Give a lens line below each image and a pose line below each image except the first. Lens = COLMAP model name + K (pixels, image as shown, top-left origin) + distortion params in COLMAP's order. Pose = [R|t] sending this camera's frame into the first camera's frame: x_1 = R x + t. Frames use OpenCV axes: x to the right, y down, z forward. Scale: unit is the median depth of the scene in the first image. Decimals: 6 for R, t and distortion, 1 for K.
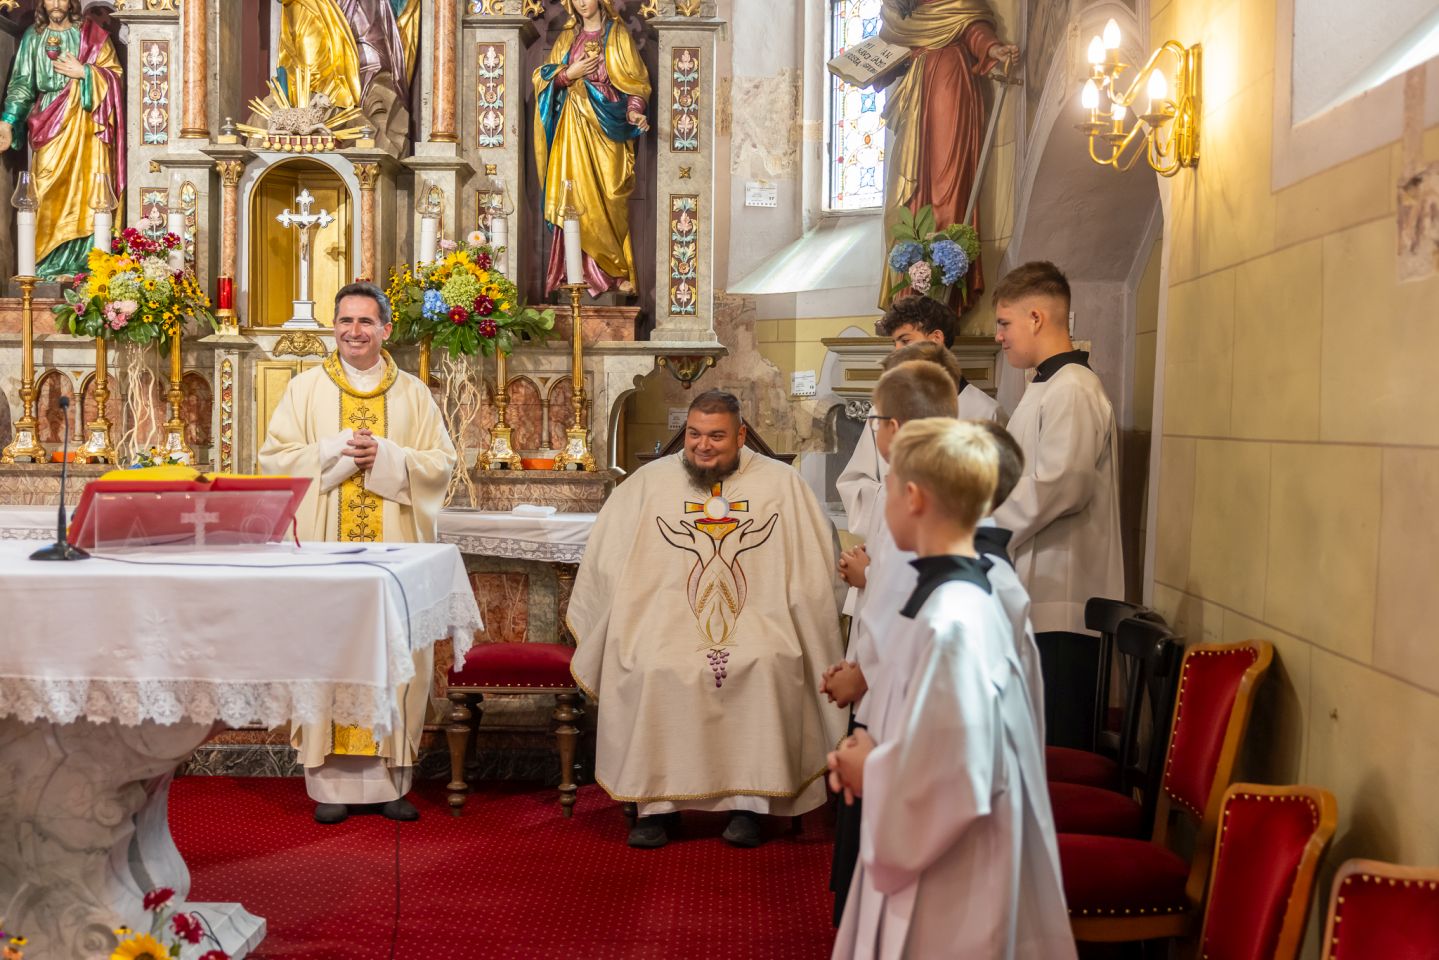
lens RADIAL K [[1791.2, 0, 719.5], [0, 1791.2, 480.0], [0, 0, 1]] dist [0.011162, 0.060710]
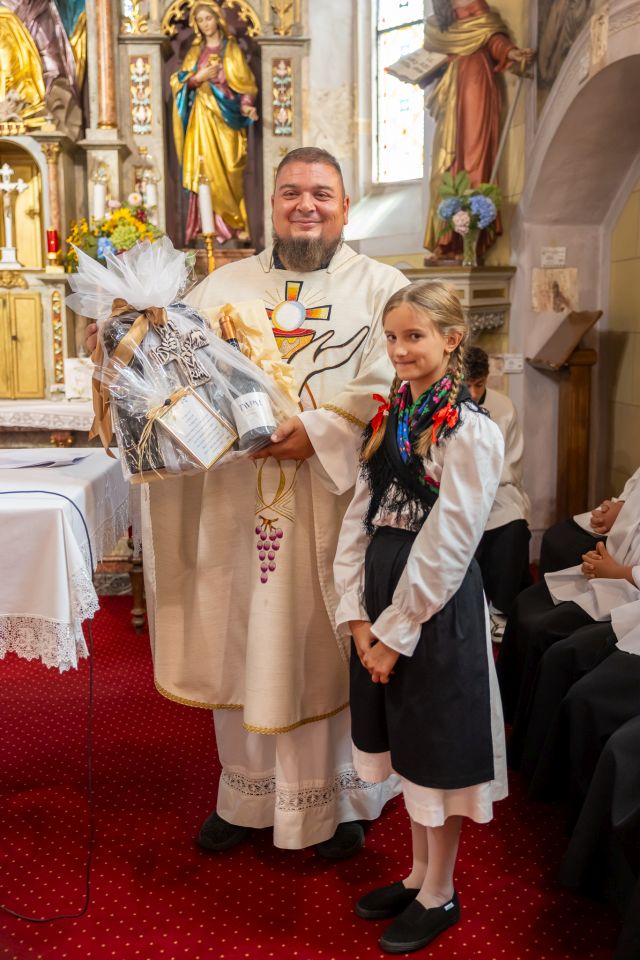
lens RADIAL K [[935.1, 0, 322.1], [0, 935.1, 439.7], [0, 0, 1]] dist [0.023010, -0.017694]
pose [[0.997781, -0.027728, 0.060527, -0.040043], [0.022272, 0.995779, 0.089036, -0.012409], [-0.062741, -0.087490, 0.994188, 0.254839]]
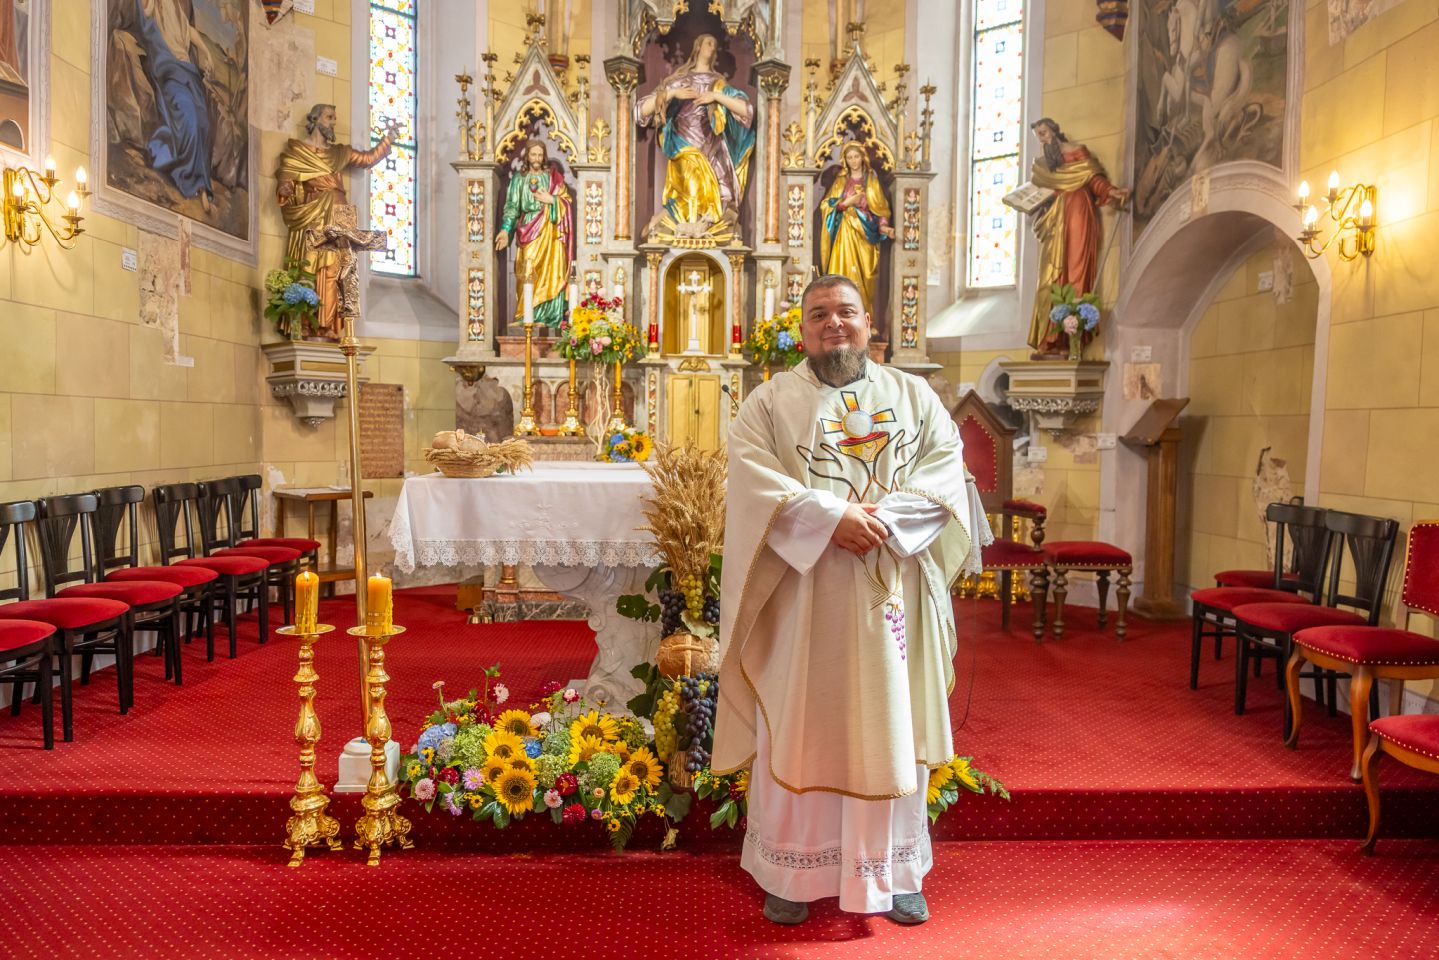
lens RADIAL K [[1122.0, 0, 719.5], [0, 1122.0, 480.0], [0, 0, 1]] dist [0.006427, 0.002533]
pose [[0.998620, -0.002544, 0.052460, -0.256629], [0.001915, 0.999926, 0.012039, 0.018655], [-0.052487, -0.011922, 0.998550, -0.042859]]
